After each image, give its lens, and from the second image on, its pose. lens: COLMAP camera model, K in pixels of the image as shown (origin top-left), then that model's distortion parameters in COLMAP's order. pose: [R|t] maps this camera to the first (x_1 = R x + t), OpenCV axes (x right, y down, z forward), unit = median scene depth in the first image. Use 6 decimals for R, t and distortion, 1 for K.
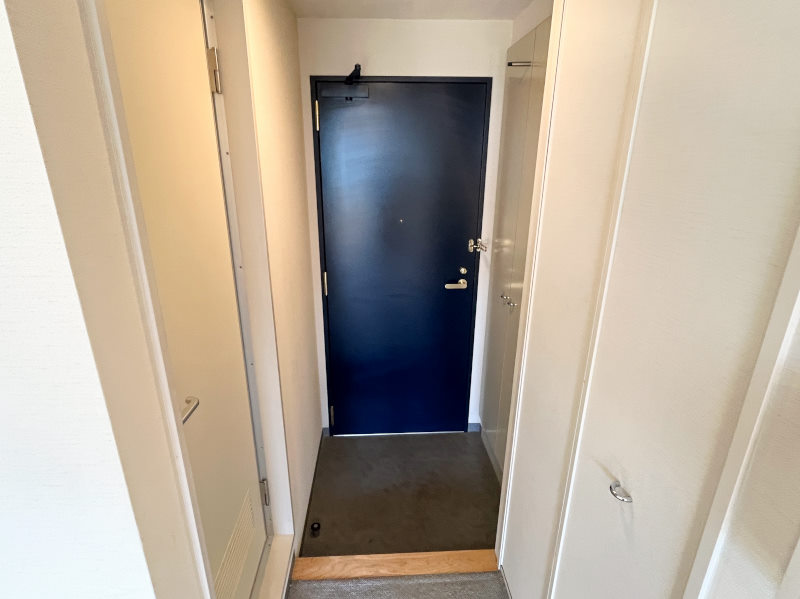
lens RADIAL K [[429.0, 0, 400.0], [0, 429.0, 299.5], [0, 0, 1]] dist [-0.001970, -0.000674]
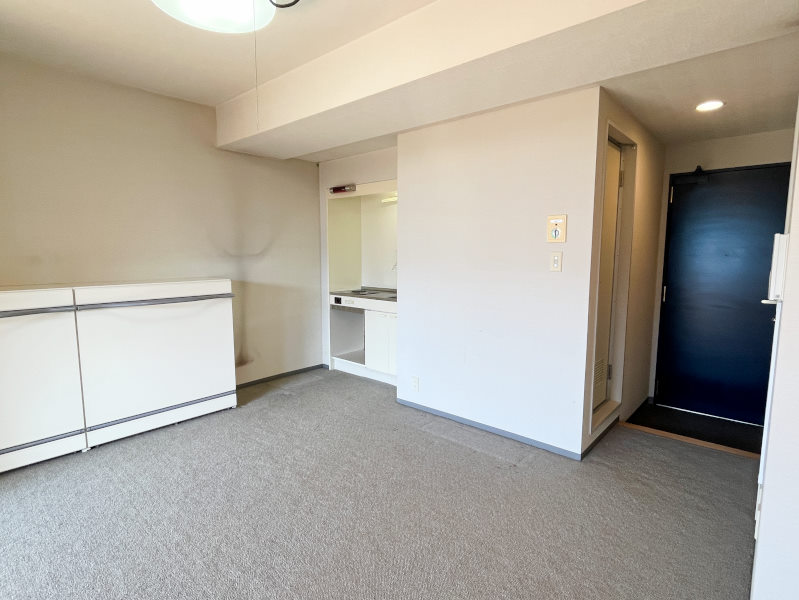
lens RADIAL K [[428.5, 0, 399.5], [0, 428.5, 300.0], [0, 0, 1]] dist [-0.001970, -0.000674]
pose [[0.708843, 0.078297, -0.701007, 0.280605], [-0.223235, 0.967638, -0.117653, 0.445091], [0.669109, 0.239887, 0.703383, -0.880045]]
